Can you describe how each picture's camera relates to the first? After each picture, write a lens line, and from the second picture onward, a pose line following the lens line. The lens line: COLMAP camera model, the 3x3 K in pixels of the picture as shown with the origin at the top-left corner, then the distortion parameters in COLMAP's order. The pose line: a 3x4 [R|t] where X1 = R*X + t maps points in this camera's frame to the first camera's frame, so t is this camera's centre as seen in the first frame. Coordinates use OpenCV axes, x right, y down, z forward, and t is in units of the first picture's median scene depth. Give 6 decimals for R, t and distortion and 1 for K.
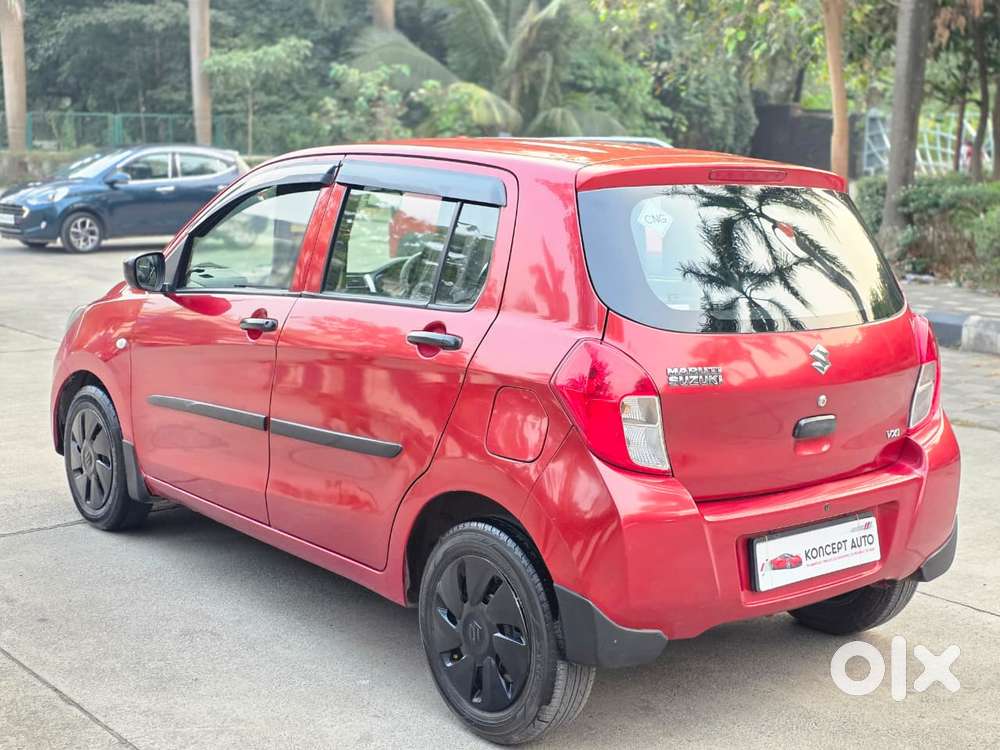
lens RADIAL K [[1322.5, 0, 500.0], [0, 1322.5, 375.0], [0, 0, 1]] dist [0.160844, -0.433798]
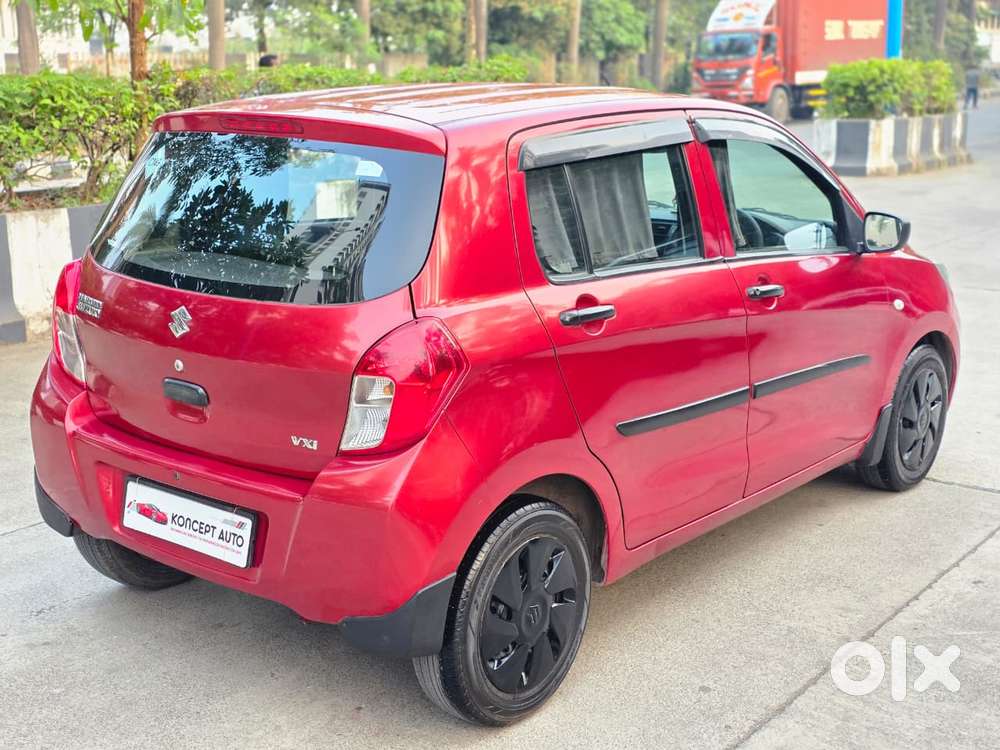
lens RADIAL K [[1328.6, 0, 482.4], [0, 1328.6, 358.4], [0, 0, 1]] dist [0.139171, -0.346217]
pose [[0.200206, 0.187864, -0.961574, 0.226513], [-0.150853, 0.975652, 0.159206, -0.032349], [0.968071, 0.113182, 0.223672, 0.185815]]
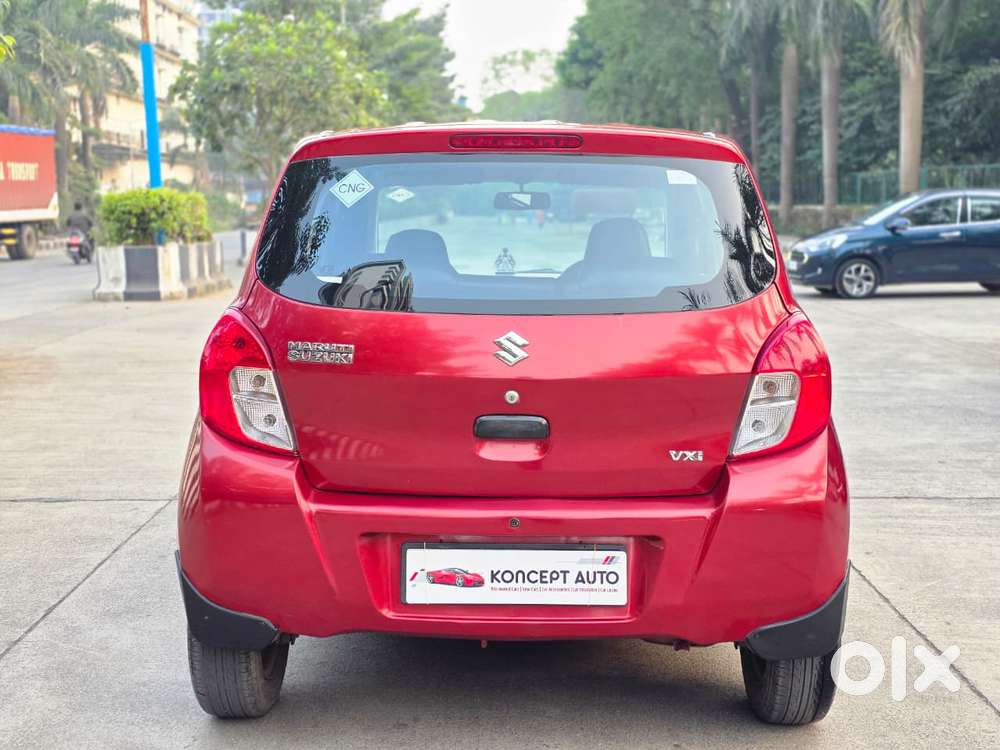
lens RADIAL K [[1322.5, 0, 500.0], [0, 1322.5, 375.0], [0, 0, 1]] dist [0.160844, -0.433798]
pose [[0.756021, 0.054260, -0.652294, 0.147564], [-0.083783, 0.996382, -0.014224, 0.003288], [0.649163, 0.065405, 0.757833, 0.065282]]
